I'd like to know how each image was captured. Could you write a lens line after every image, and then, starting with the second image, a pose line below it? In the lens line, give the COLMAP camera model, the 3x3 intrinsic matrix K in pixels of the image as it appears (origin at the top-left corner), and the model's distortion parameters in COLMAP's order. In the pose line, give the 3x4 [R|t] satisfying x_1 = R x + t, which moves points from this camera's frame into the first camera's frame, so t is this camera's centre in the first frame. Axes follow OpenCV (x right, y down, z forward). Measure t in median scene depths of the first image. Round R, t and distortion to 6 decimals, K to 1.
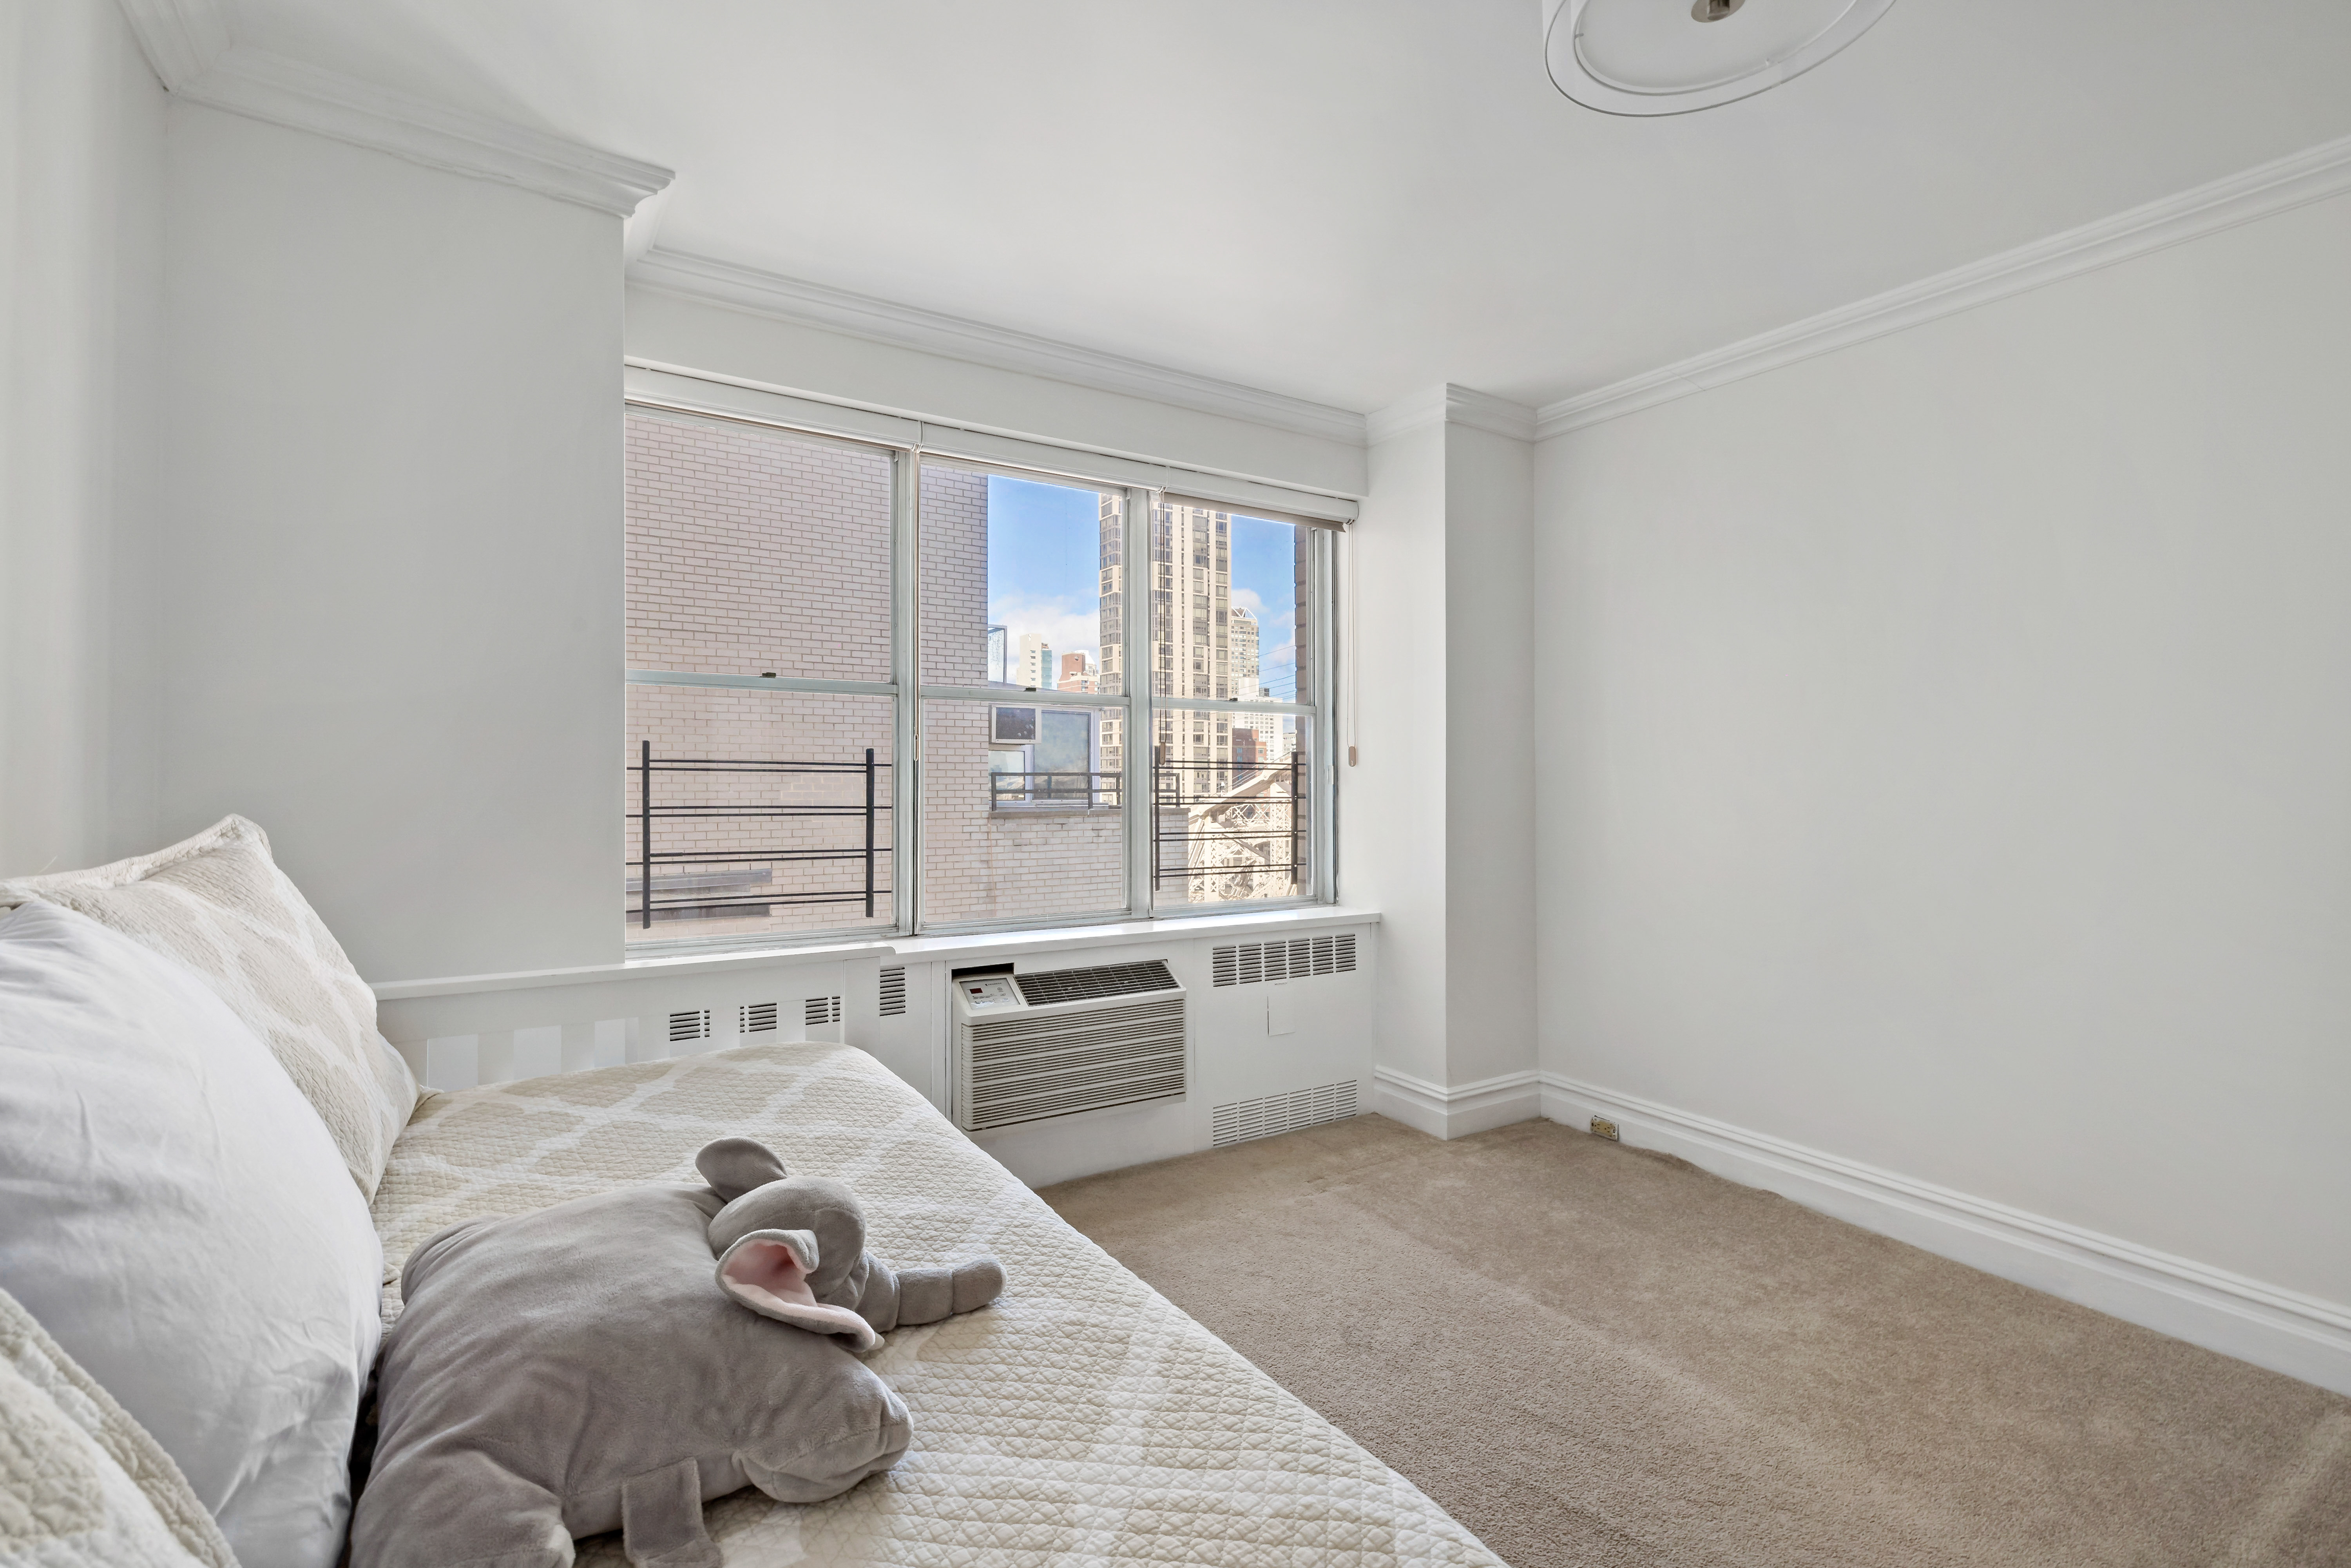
lens RADIAL K [[1060.5, 0, 1181.3], [0, 1060.5, 782.0], [0, 0, 1]] dist [0.003948, 0.000013]
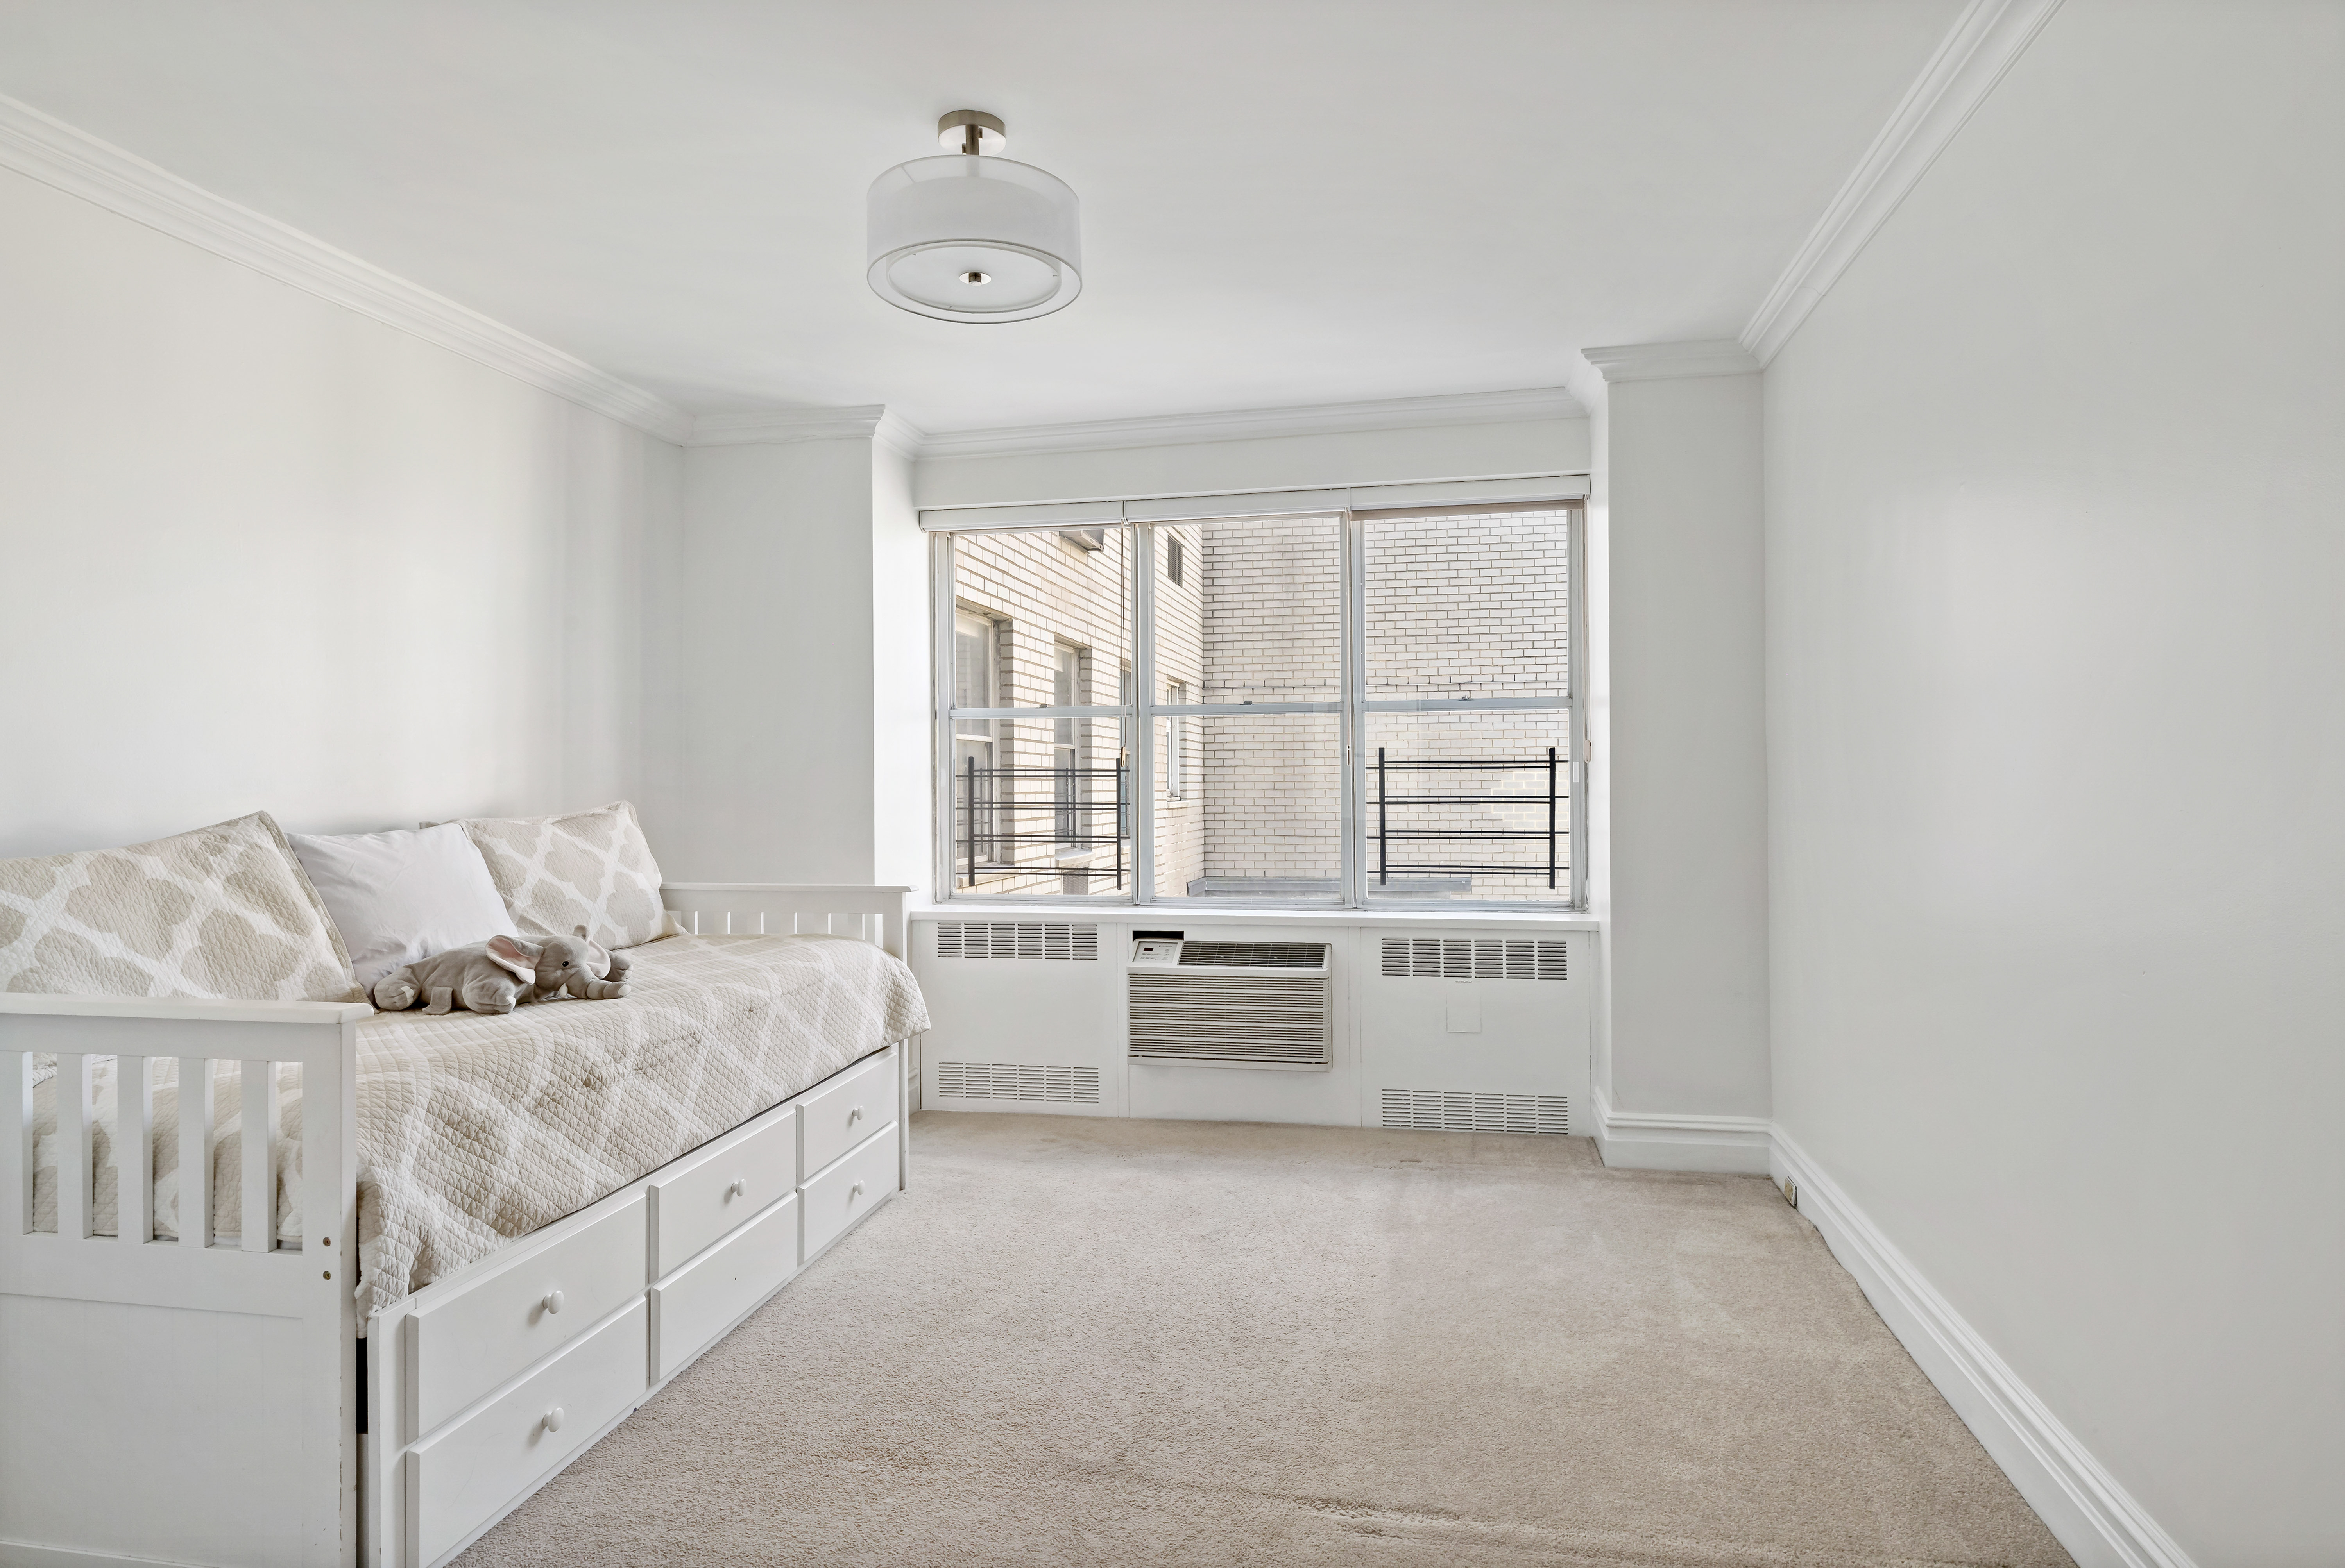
lens RADIAL K [[1293.2, 0, 1177.4], [0, 1293.2, 783.8], [0, 0, 1]] dist [-0.004624, -0.000258]
pose [[0.721023, -0.006289, -0.692882, 0.790596], [0.007276, 0.999972, -0.001505, 0.003444], [0.692873, -0.003957, 0.721049, -0.069305]]
